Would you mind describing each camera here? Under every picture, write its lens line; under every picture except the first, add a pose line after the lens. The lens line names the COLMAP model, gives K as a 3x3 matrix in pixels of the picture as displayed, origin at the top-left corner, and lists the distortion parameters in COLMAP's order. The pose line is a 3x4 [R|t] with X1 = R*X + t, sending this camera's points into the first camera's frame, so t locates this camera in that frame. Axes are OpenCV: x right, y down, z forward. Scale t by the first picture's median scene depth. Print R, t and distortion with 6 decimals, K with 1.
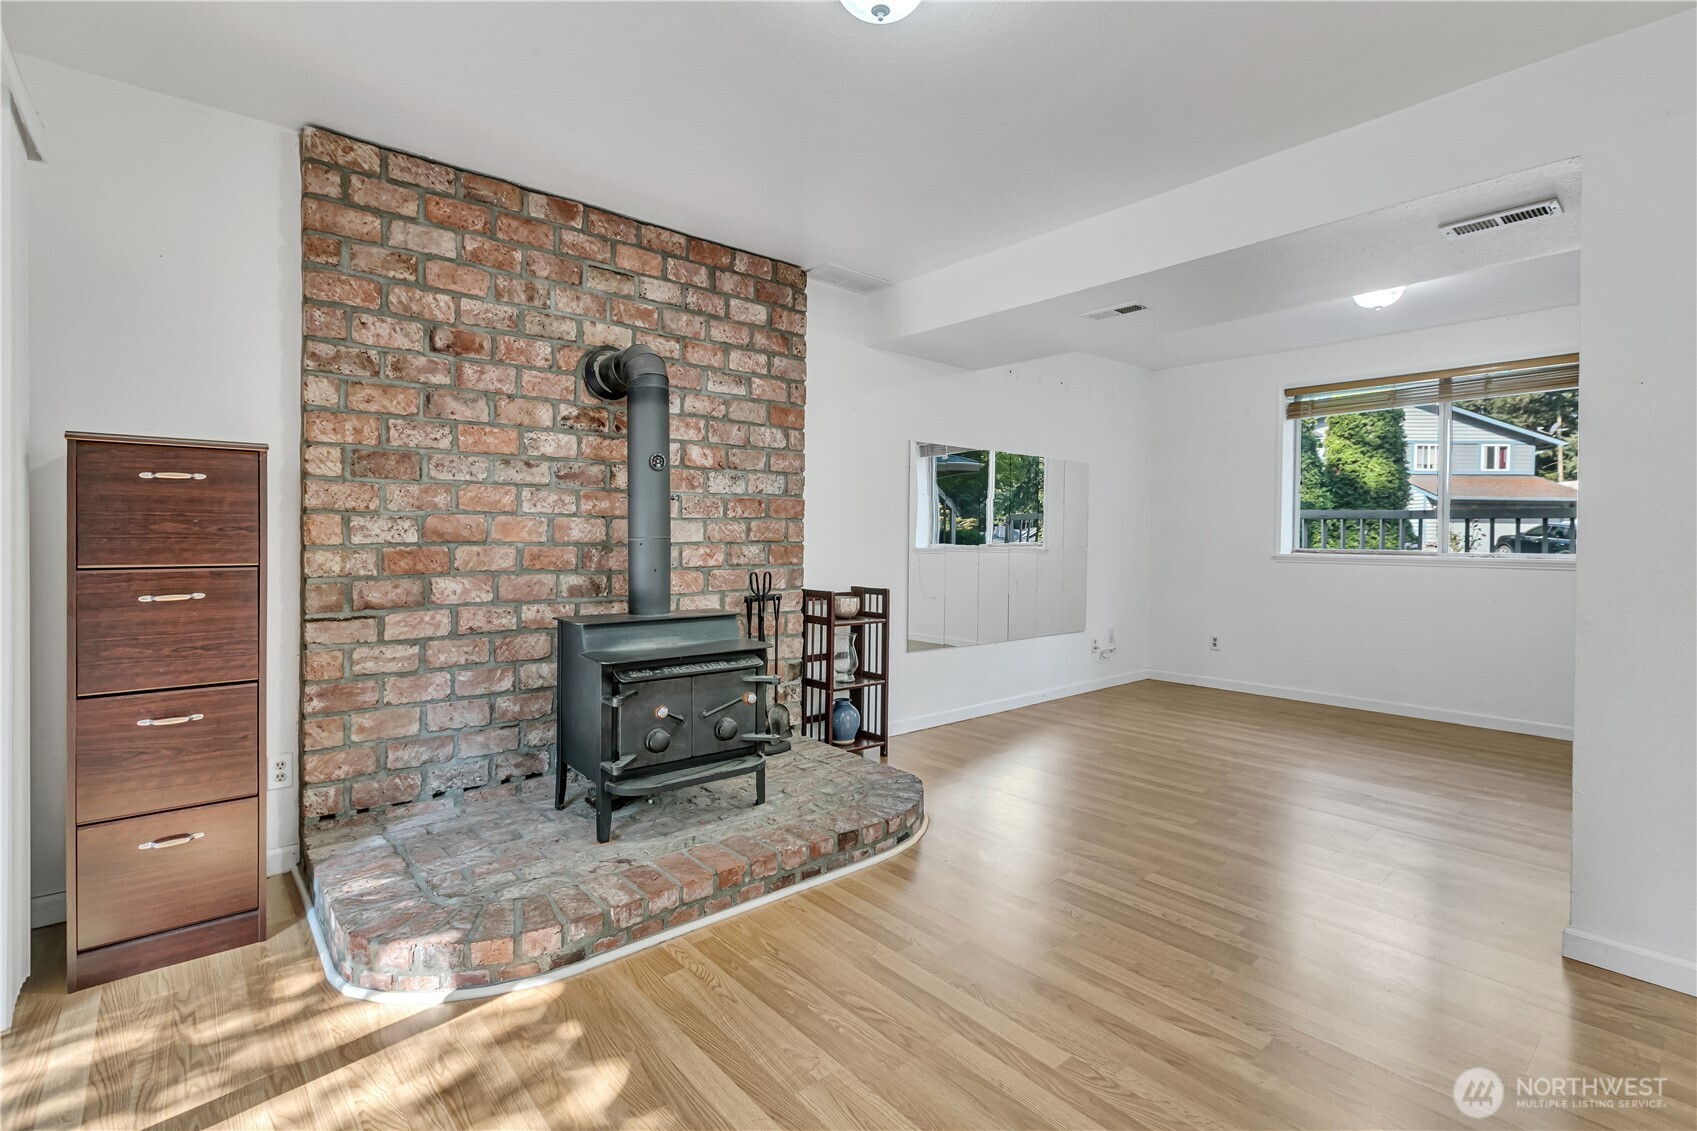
lens RADIAL K [[778.2, 0, 852.9], [0, 778.2, 556.6], [0, 0, 1]] dist [-0.004839, -0.000362]
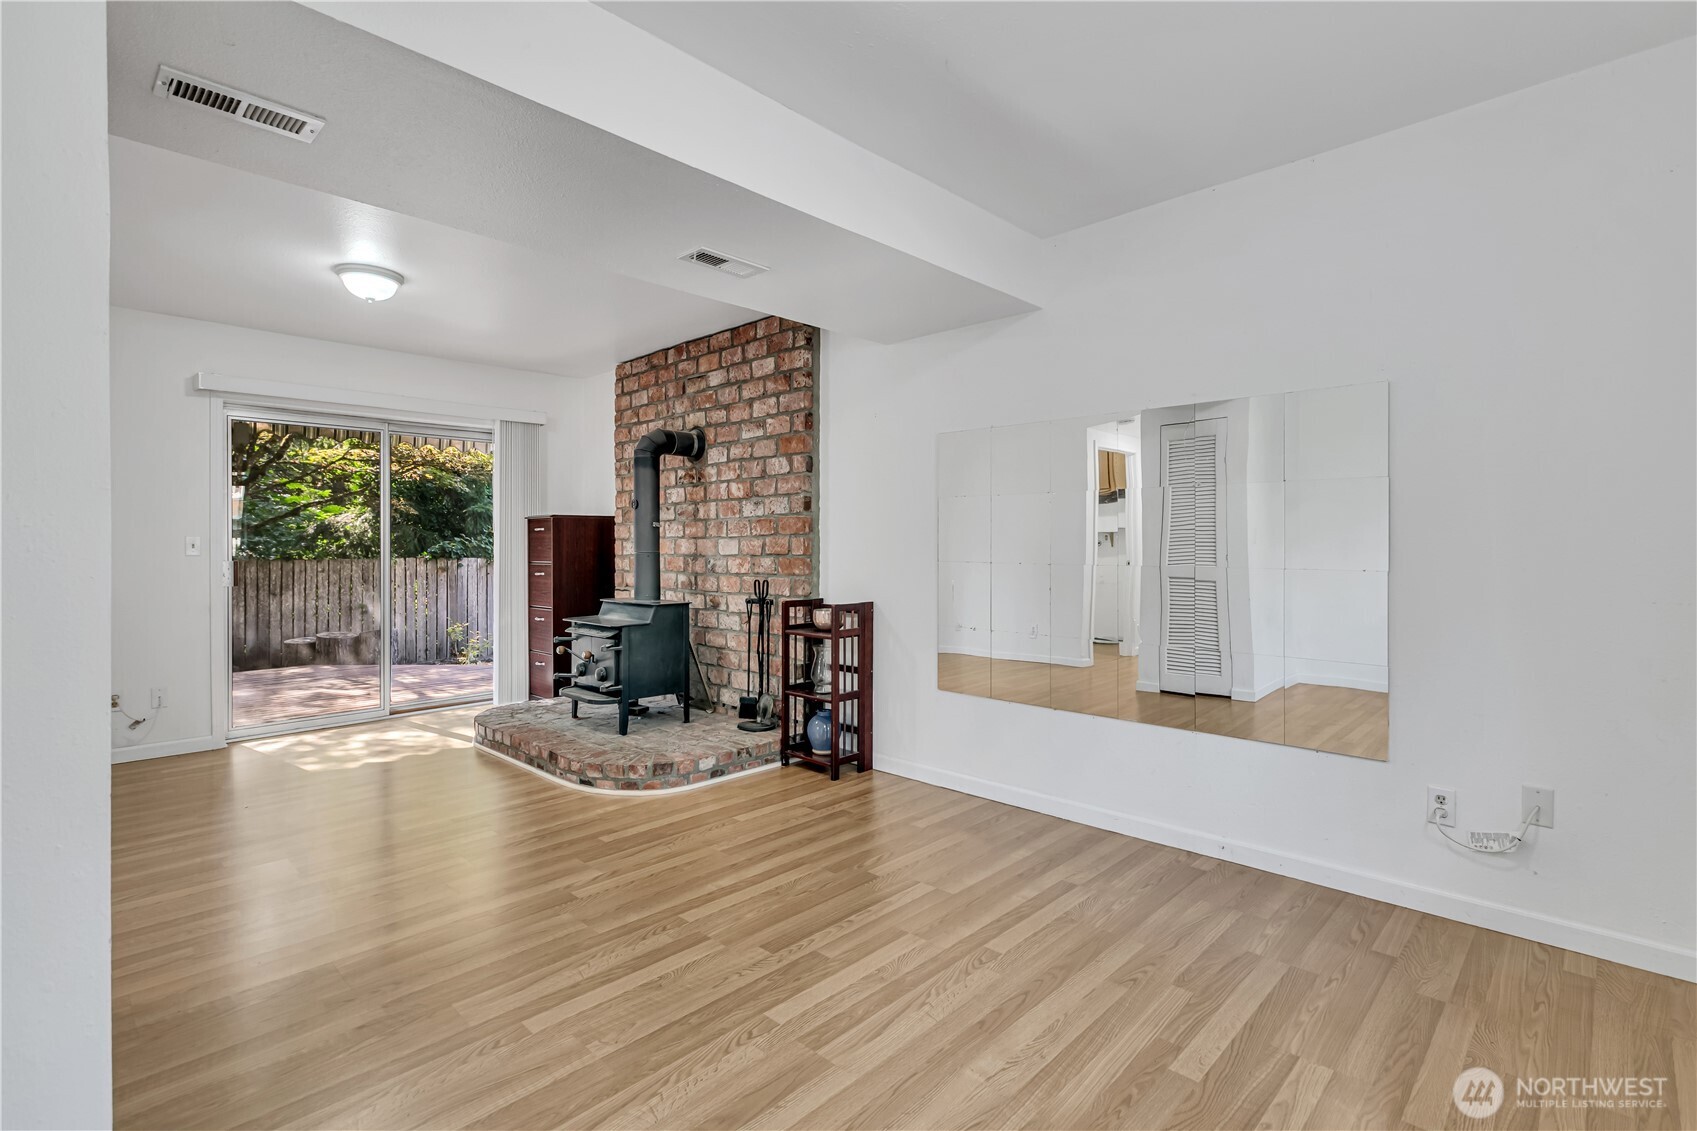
lens RADIAL K [[778.2, 0, 857.5], [0, 778.2, 555.6], [0, 0, 1]] dist [-0.004839, -0.000362]
pose [[0.101205, 0.005369, -0.994851, 1.131352], [-0.022078, 0.999751, 0.003149, -0.025548], [0.994621, 0.021646, 0.101298, 1.058914]]
